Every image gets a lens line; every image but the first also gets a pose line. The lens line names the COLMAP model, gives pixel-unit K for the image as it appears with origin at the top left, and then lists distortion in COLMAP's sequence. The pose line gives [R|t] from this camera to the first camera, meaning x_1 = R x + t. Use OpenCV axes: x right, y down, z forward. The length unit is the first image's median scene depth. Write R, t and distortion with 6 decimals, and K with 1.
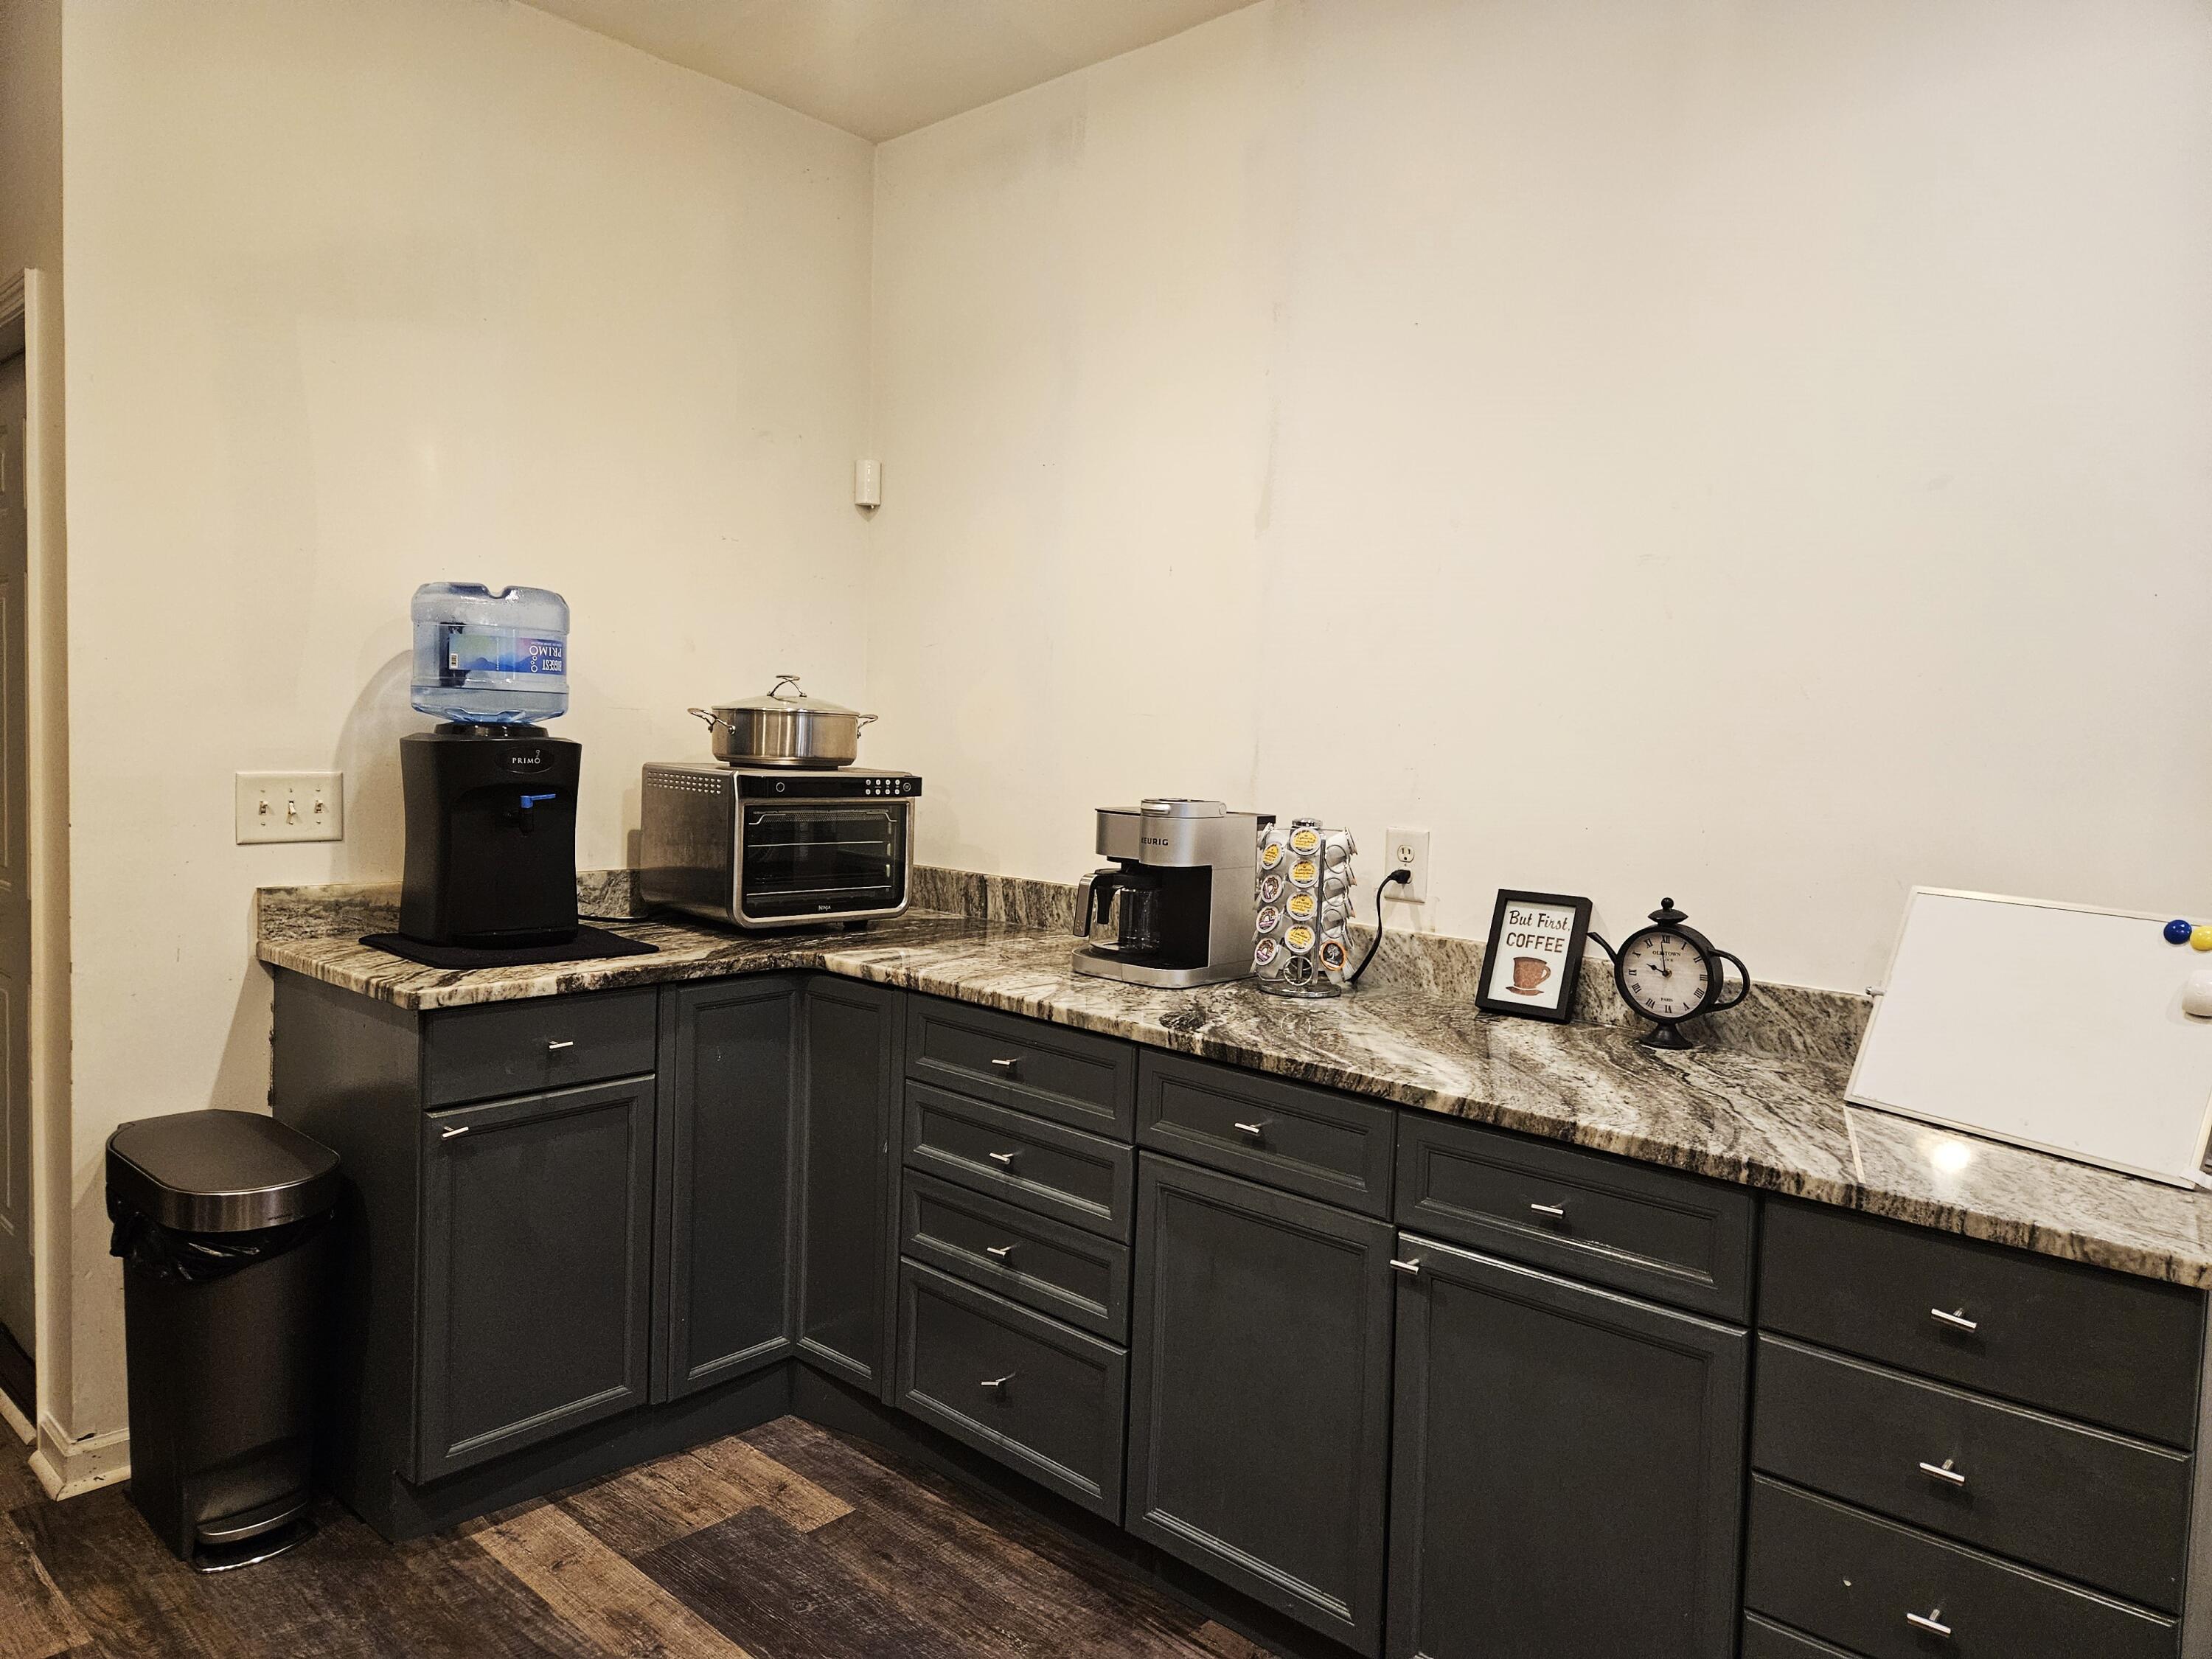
lens RADIAL K [[1519.8, 0, 1110.7], [0, 1519.8, 796.1], [0, 0, 1]] dist [0.050313, -0.041901]
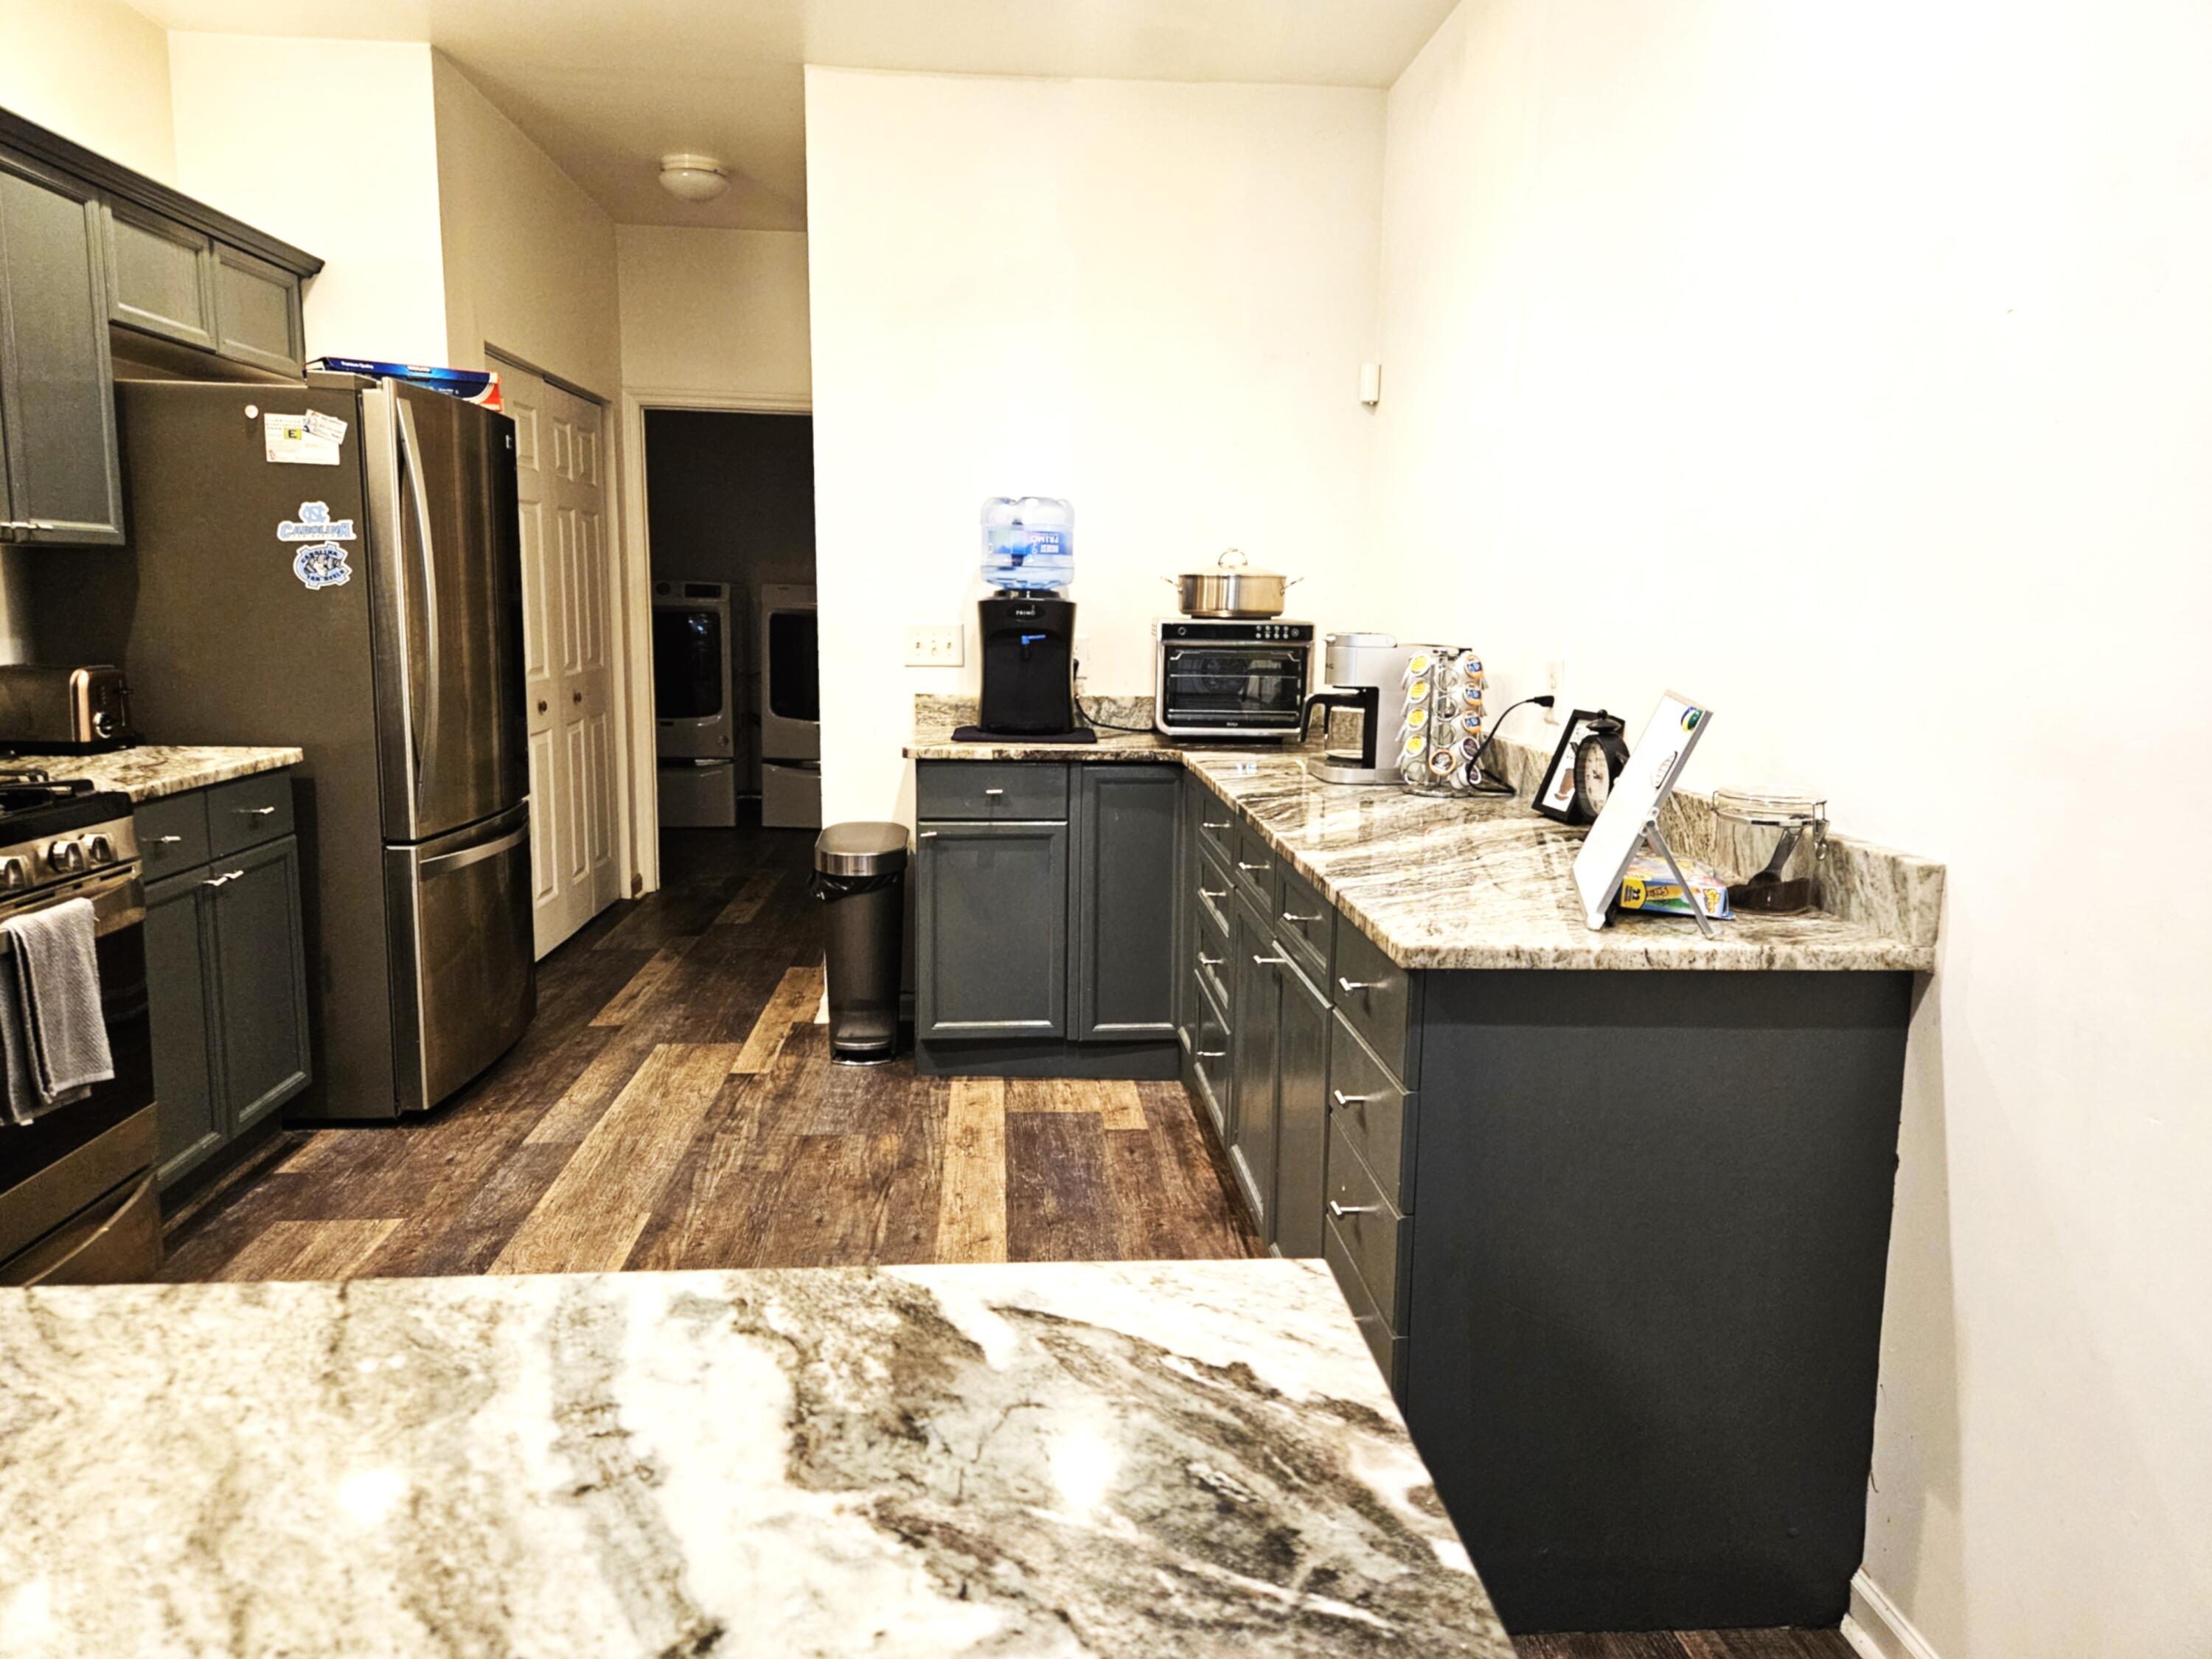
lens RADIAL K [[1519.8, 0, 1044.0], [0, 1519.8, 823.3], [0, 0, 1]] dist [0.050313, -0.041901]
pose [[0.707396, 0.083287, -0.701893, 0.722852], [-0.022218, 0.995163, 0.095694, 0.040858], [0.706468, -0.052099, 0.705825, -0.066507]]
